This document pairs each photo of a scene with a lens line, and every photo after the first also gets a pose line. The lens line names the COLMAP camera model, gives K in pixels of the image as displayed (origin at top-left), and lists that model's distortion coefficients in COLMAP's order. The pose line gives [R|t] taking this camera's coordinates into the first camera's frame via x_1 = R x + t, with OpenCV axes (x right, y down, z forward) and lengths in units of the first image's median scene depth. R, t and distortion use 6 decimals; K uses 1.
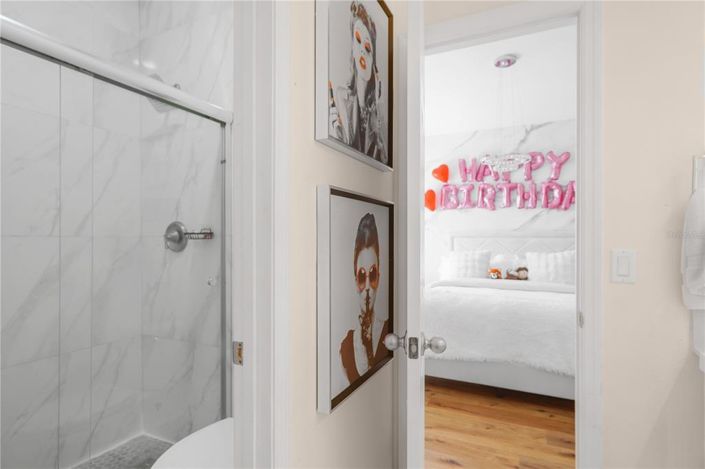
lens RADIAL K [[371.8, 0, 344.6], [0, 371.8, 237.3], [0, 0, 1]] dist [-0.027274, 0.008004]
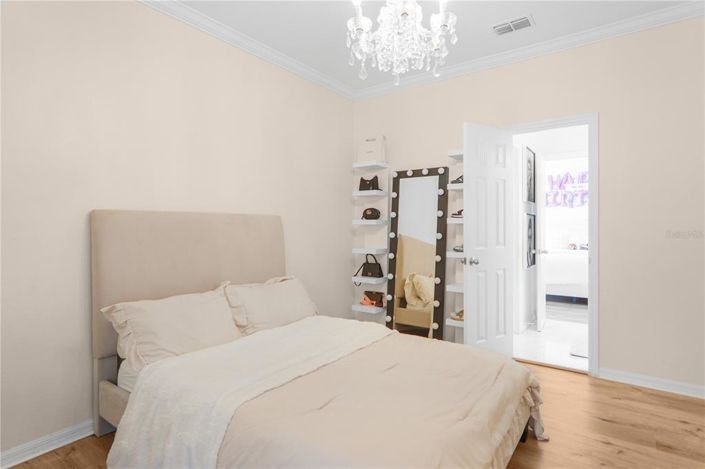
lens RADIAL K [[371.8, 0, 351.7], [0, 371.8, 229.0], [0, 0, 1]] dist [-0.027274, 0.008004]
pose [[0.986794, -0.008388, -0.161762, -0.309905], [0.009747, 0.999924, 0.007607, -0.003367], [0.161686, -0.009083, 0.986800, -0.806835]]
